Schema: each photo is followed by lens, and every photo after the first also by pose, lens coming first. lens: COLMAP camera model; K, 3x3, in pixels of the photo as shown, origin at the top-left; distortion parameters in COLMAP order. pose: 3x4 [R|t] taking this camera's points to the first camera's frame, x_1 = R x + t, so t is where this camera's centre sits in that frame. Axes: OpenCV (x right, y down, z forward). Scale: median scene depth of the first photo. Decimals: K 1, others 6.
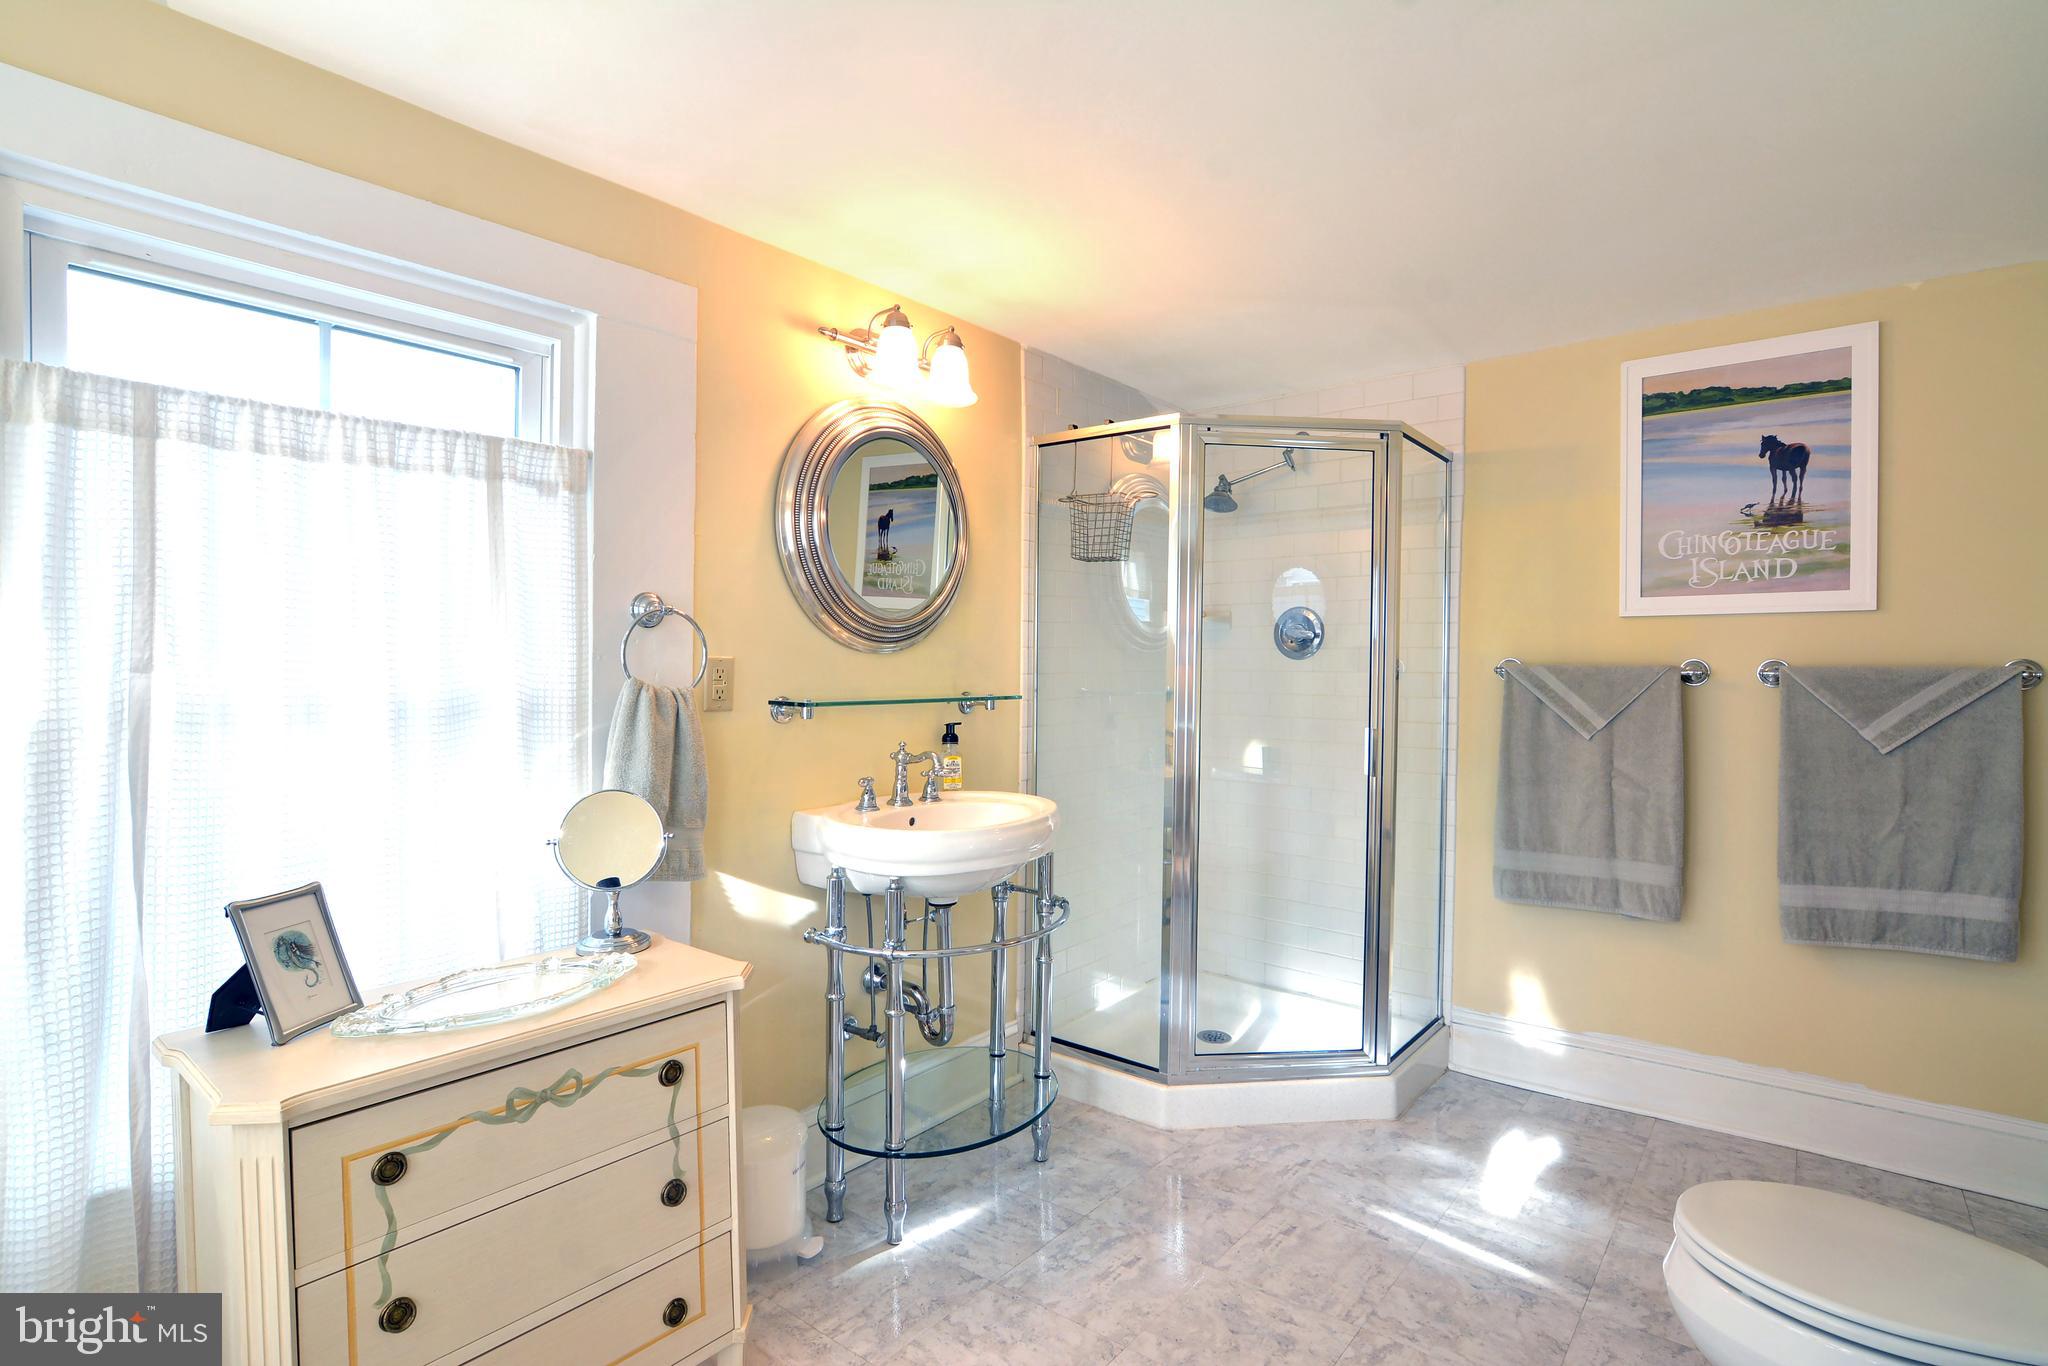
lens RADIAL K [[1000.1, 0, 1016.8], [0, 1000.1, 685.8], [0, 0, 1]] dist [-0.026436, 0.005832]
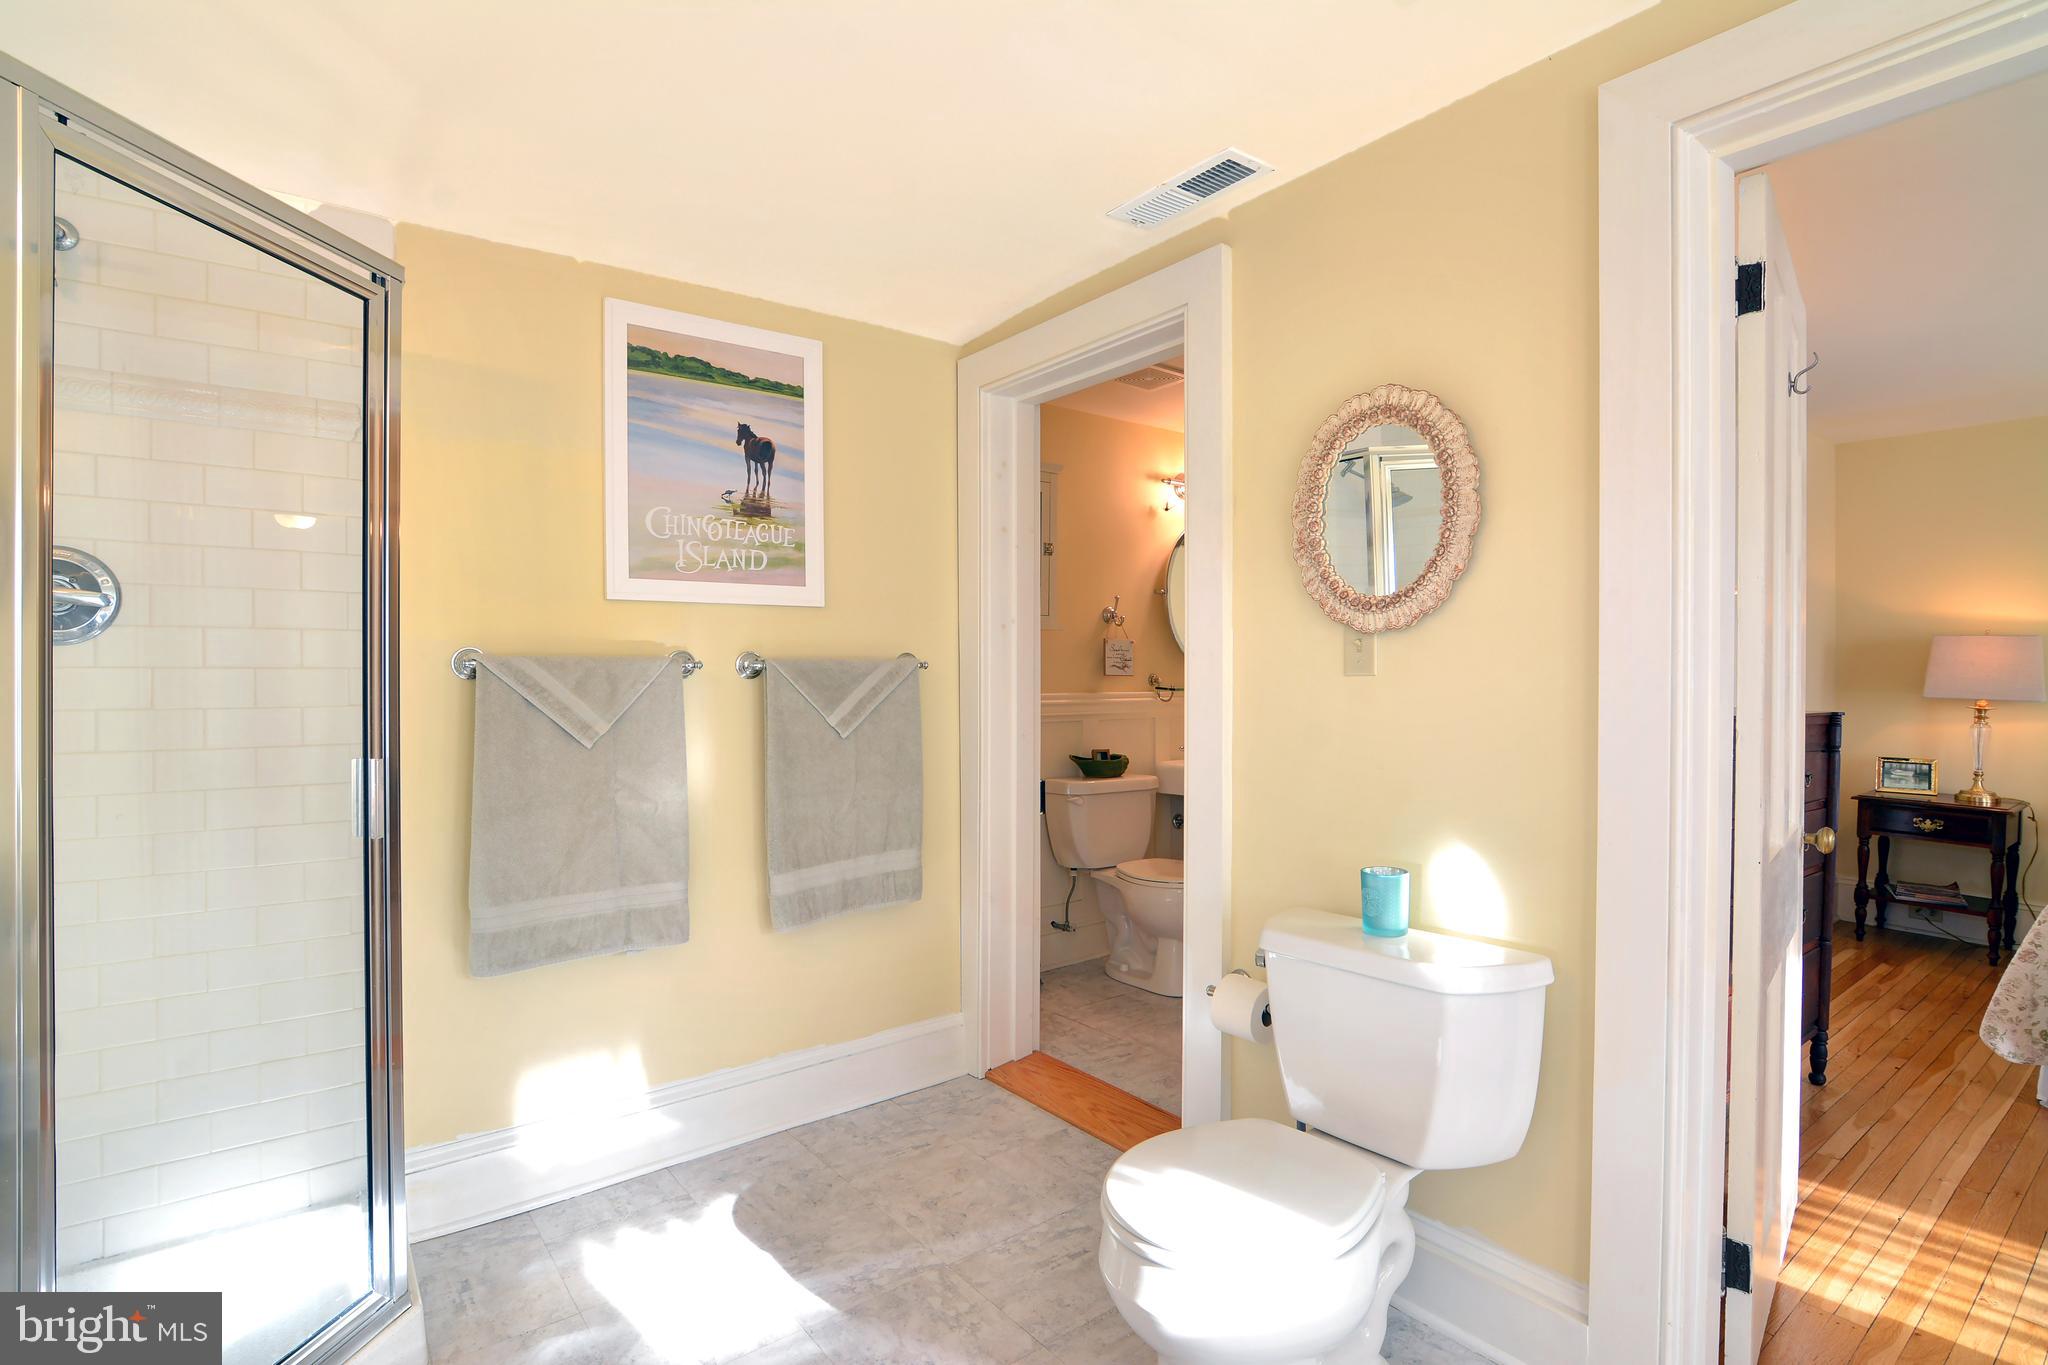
lens RADIAL K [[1000.1, 0, 1024.1], [0, 1000.1, 687.5], [0, 0, 1]] dist [-0.026436, 0.005832]
pose [[0.228001, -0.020145, 0.973452, -0.145761], [0.023773, 0.999603, 0.015118, 0.000856], [-0.973371, 0.019695, 0.228390, 0.501891]]
